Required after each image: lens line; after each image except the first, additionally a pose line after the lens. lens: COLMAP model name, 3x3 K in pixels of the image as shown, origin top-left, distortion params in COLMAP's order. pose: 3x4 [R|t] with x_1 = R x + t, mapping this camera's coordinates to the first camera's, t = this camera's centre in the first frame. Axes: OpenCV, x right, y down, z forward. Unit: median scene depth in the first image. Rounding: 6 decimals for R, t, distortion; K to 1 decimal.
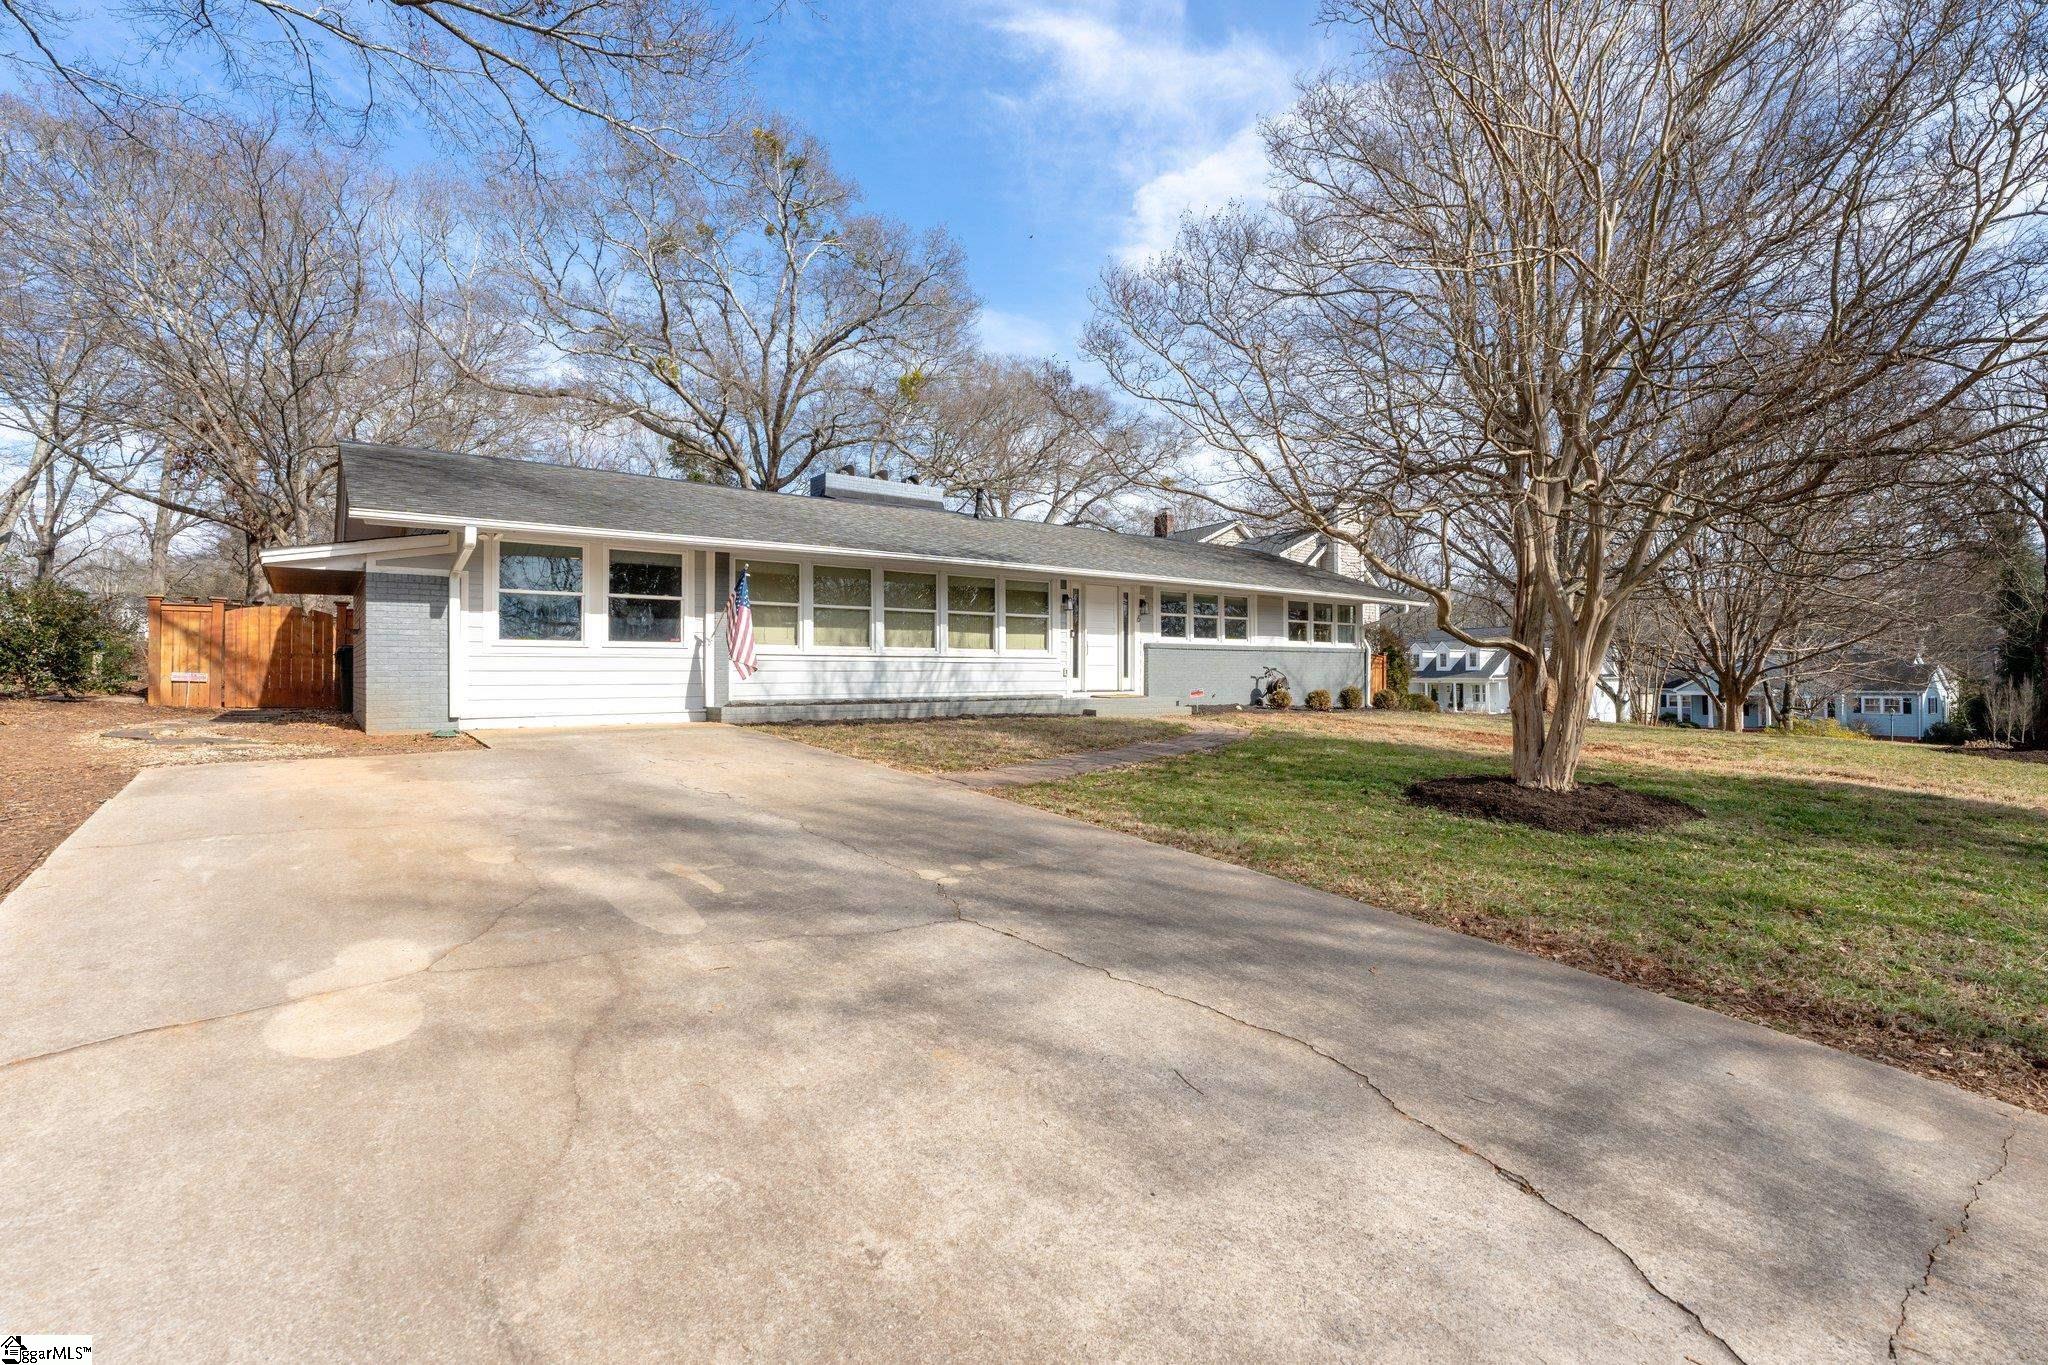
lens RADIAL K [[922.8, 0, 1024.0], [0, 922.8, 682.5], [0, 0, 1]] dist [-0.001843, -0.000106]
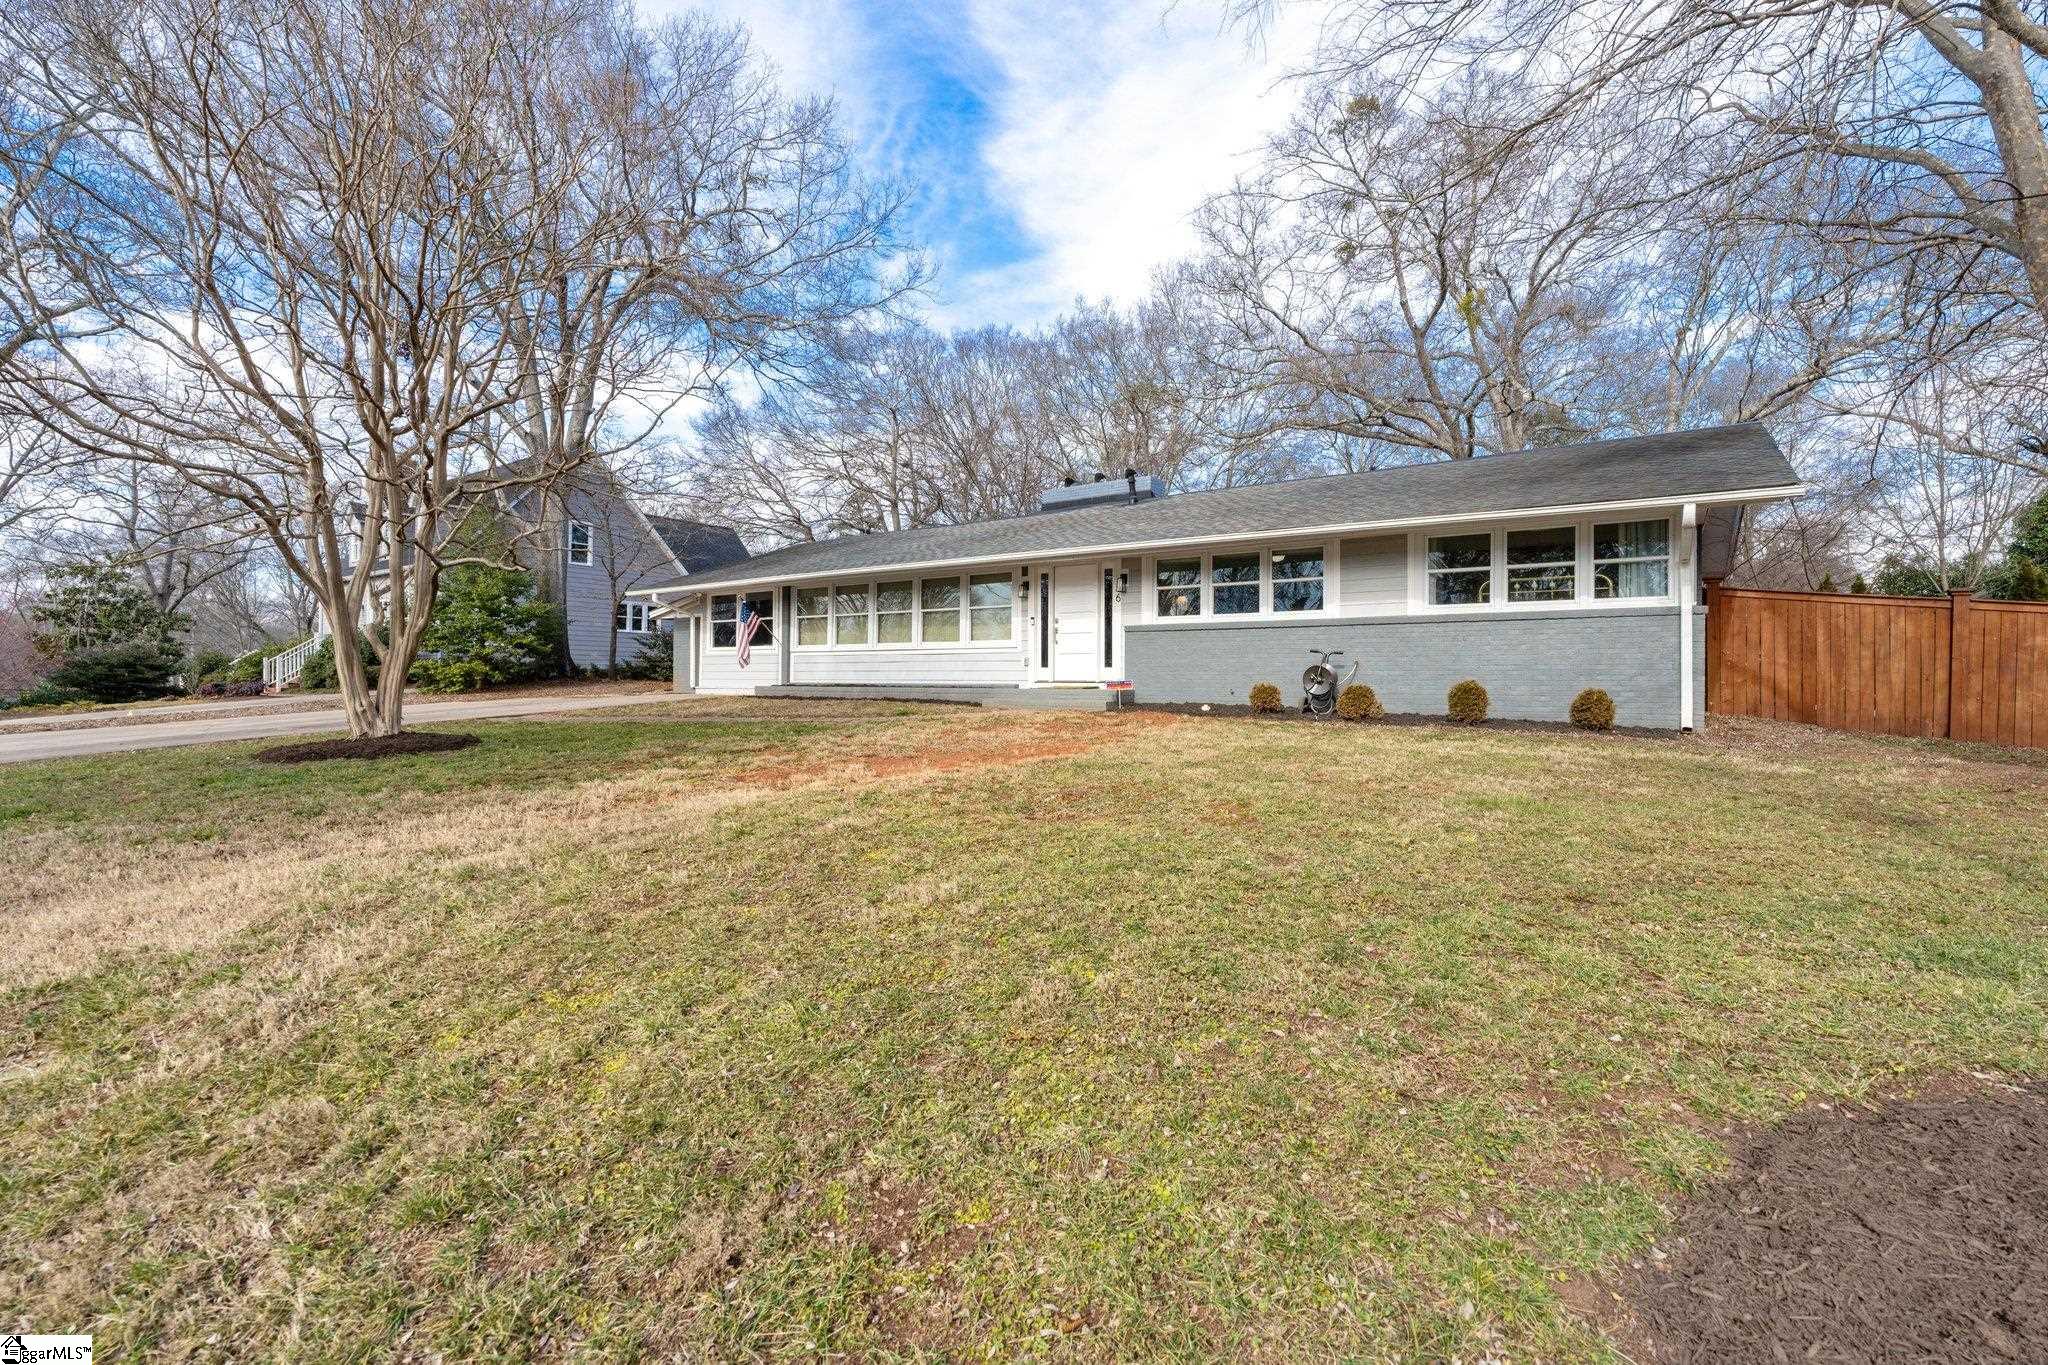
lens RADIAL K [[922.8, 0, 1024.0], [0, 922.8, 682.5], [0, 0, 1]] dist [-0.001843, -0.000106]
pose [[0.274174, 0.018471, -0.961503, 1.041850], [-0.004137, 0.999829, 0.018028, -0.006898], [0.961671, -0.000965, 0.274204, 0.778037]]
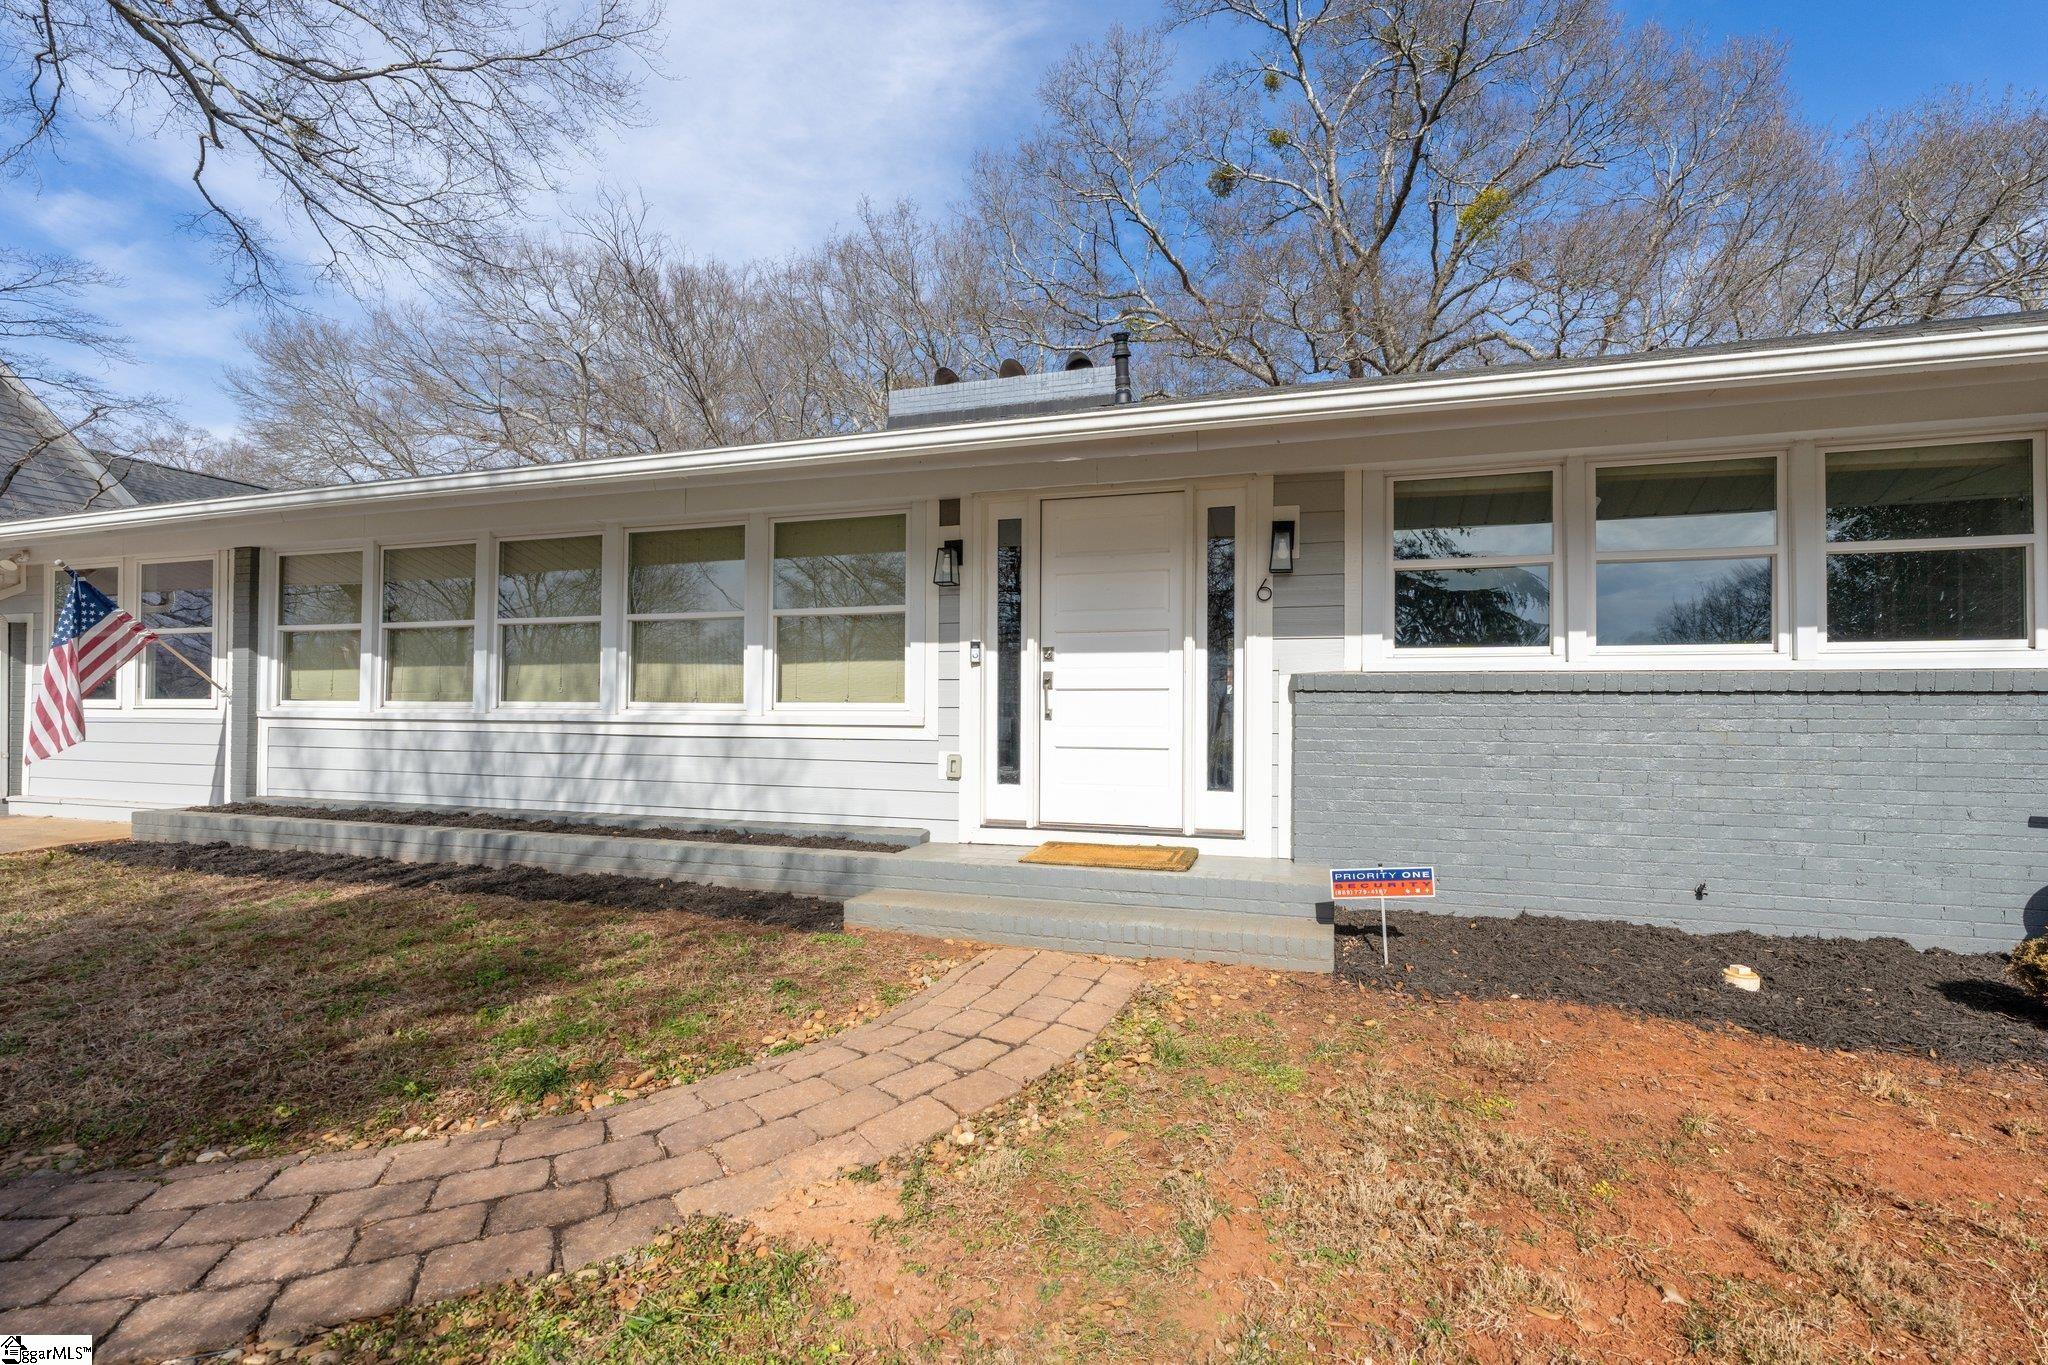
lens RADIAL K [[922.8, 0, 1024.0], [0, 922.8, 682.5], [0, 0, 1]] dist [-0.001843, -0.000106]
pose [[0.551349, -0.008721, -0.834229, 0.366871], [-0.009108, 0.999823, -0.016472, -0.039569], [0.834225, 0.016680, 0.551172, 0.886282]]
